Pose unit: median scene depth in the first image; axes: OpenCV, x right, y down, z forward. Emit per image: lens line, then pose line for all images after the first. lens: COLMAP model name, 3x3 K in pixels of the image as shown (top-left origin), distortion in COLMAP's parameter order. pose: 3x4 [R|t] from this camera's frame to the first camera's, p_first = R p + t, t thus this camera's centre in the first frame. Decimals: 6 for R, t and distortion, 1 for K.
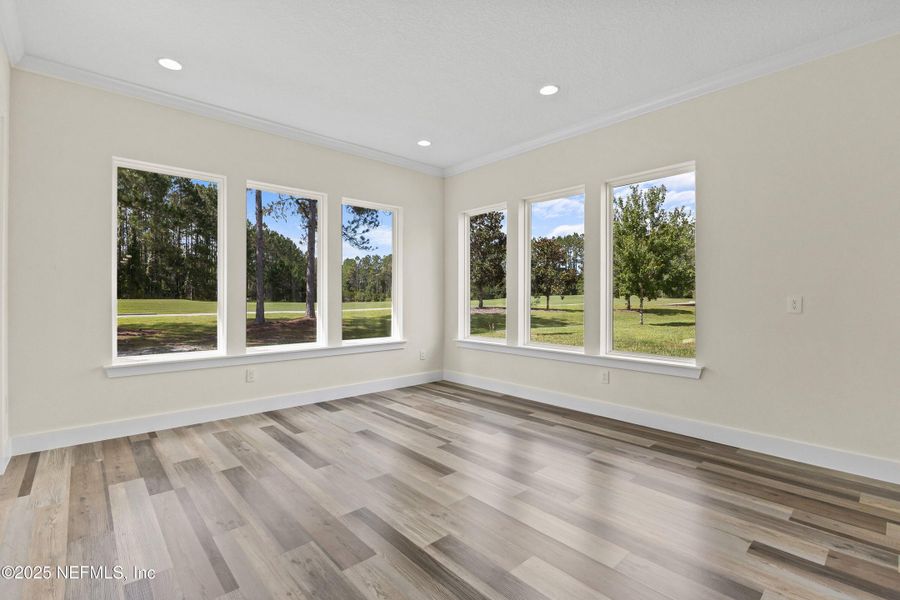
lens RADIAL K [[406.9, 0, 450.0], [0, 406.9, 300.0], [0, 0, 1]] dist [-0.000063, -0.000075]
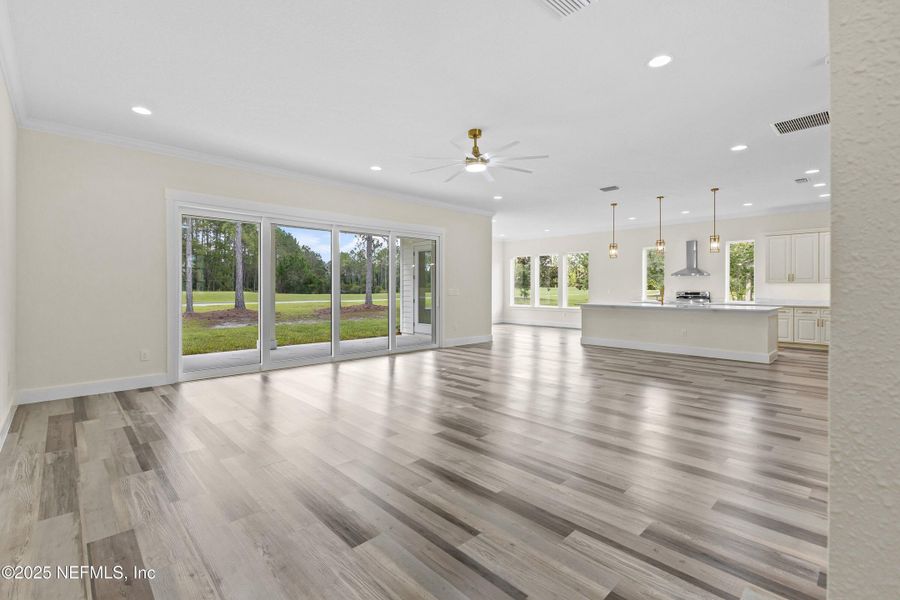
lens RADIAL K [[406.9, 0, 450.0], [0, 406.9, 300.0], [0, 0, 1]] dist [-0.000063, -0.000075]
pose [[0.999375, -0.003635, 0.035164, -0.107883], [0.002937, 0.999798, 0.019889, 0.001696], [-0.035229, -0.019773, 0.999184, -0.370855]]
